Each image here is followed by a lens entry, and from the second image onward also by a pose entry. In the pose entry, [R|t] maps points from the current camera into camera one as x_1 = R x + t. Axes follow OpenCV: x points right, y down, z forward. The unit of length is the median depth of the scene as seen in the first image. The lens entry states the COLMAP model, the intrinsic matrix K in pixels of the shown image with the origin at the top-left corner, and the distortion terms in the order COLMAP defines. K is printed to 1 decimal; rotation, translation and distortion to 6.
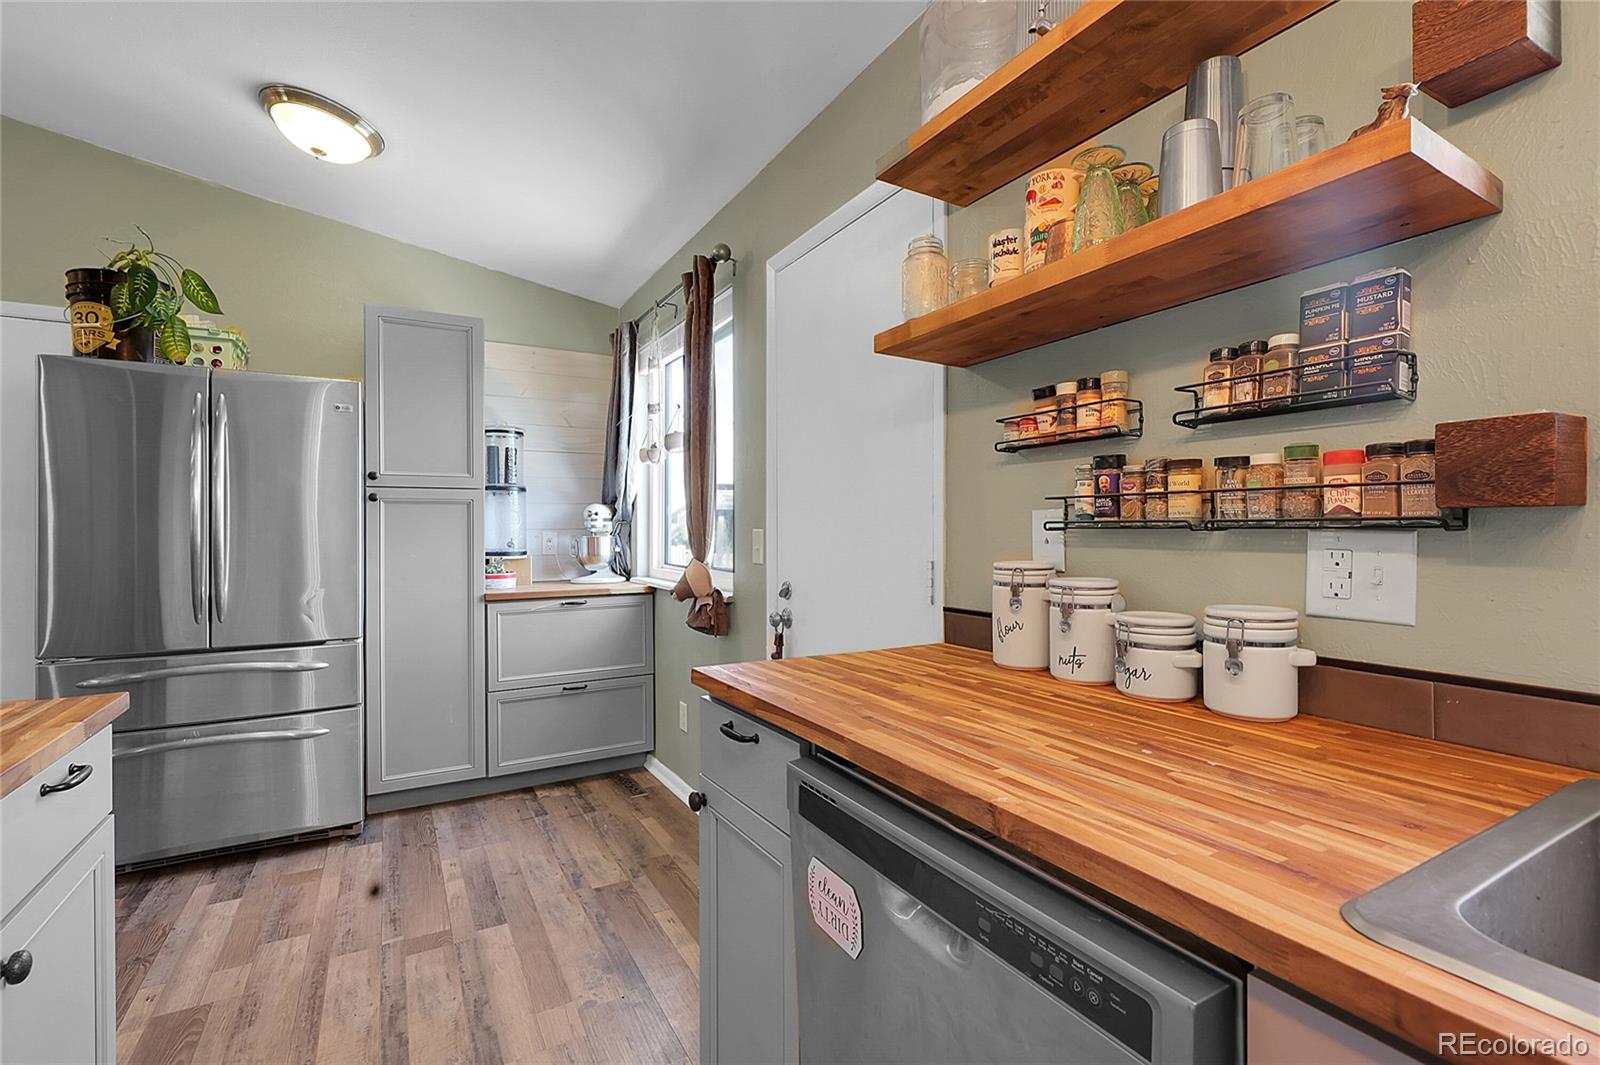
lens RADIAL K [[723.7, 0, 802.0], [0, 723.7, 533.8], [0, 0, 1]] dist [0.000066, -0.000378]
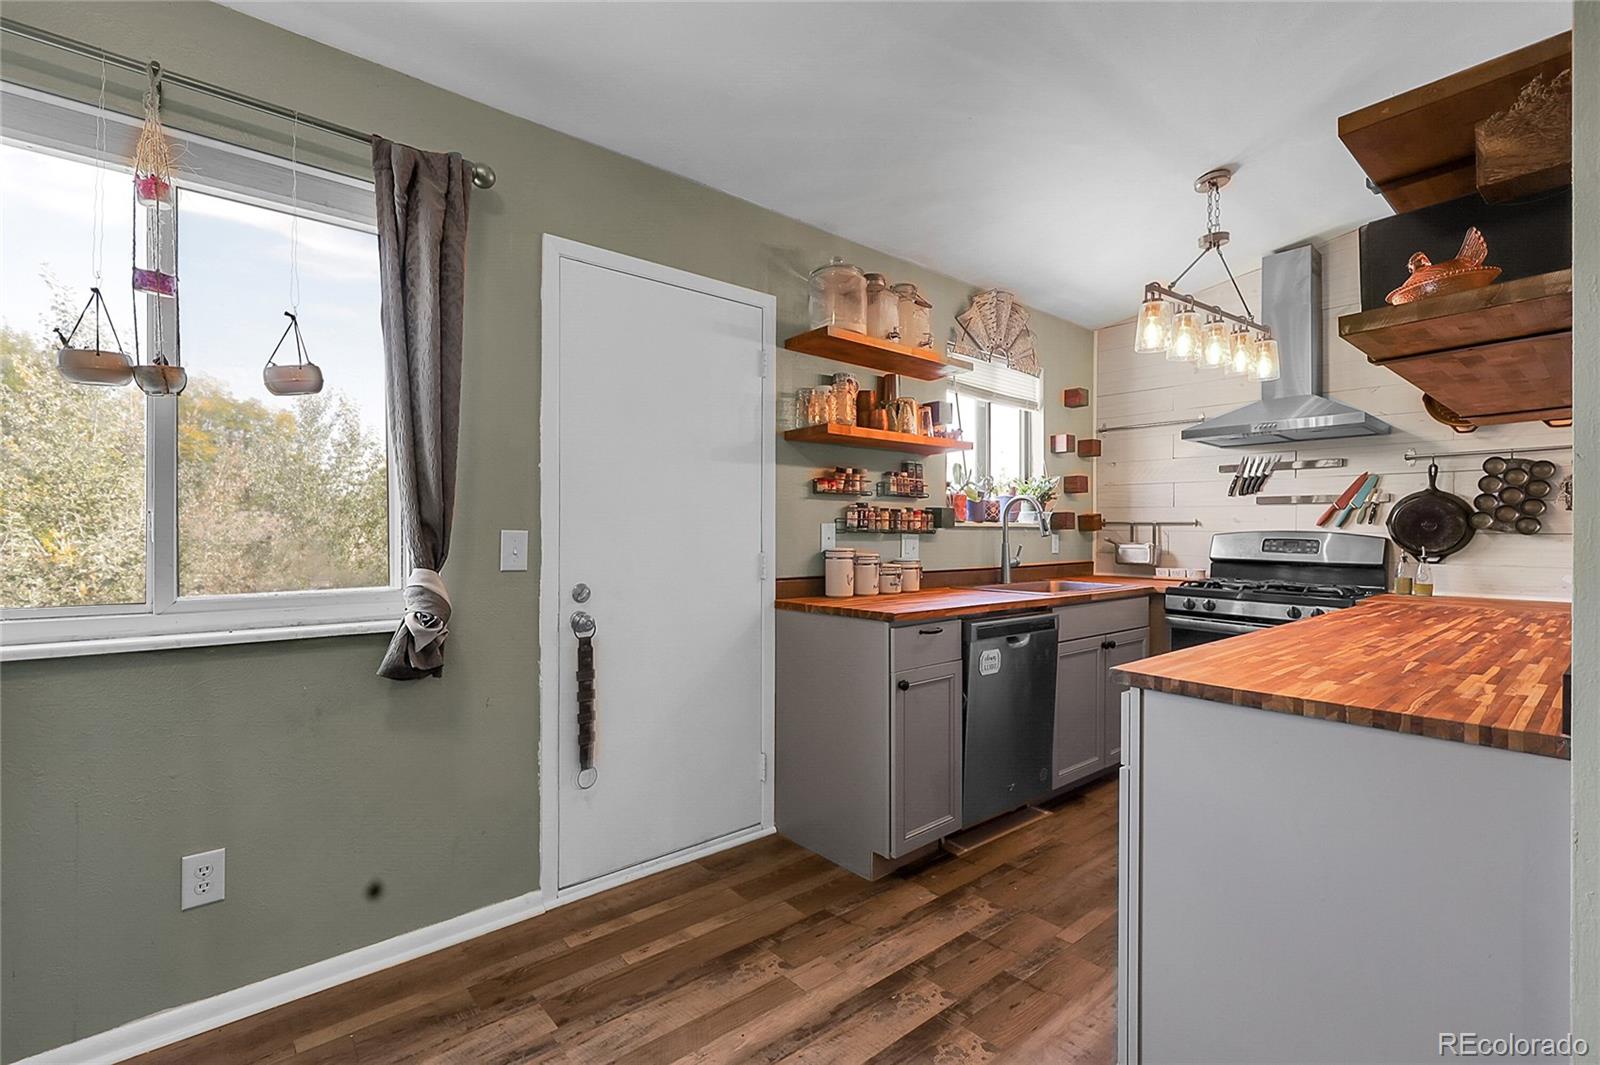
lens RADIAL K [[723.7, 0, 801.2], [0, 723.7, 535.5], [0, 0, 1]] dist [0.000066, -0.000378]
pose [[-0.190126, 0.001458, 0.981759, -1.808253], [0.004295, 0.999991, -0.000653, 0.002844], [-0.981750, 0.004093, -0.190130, 1.554984]]
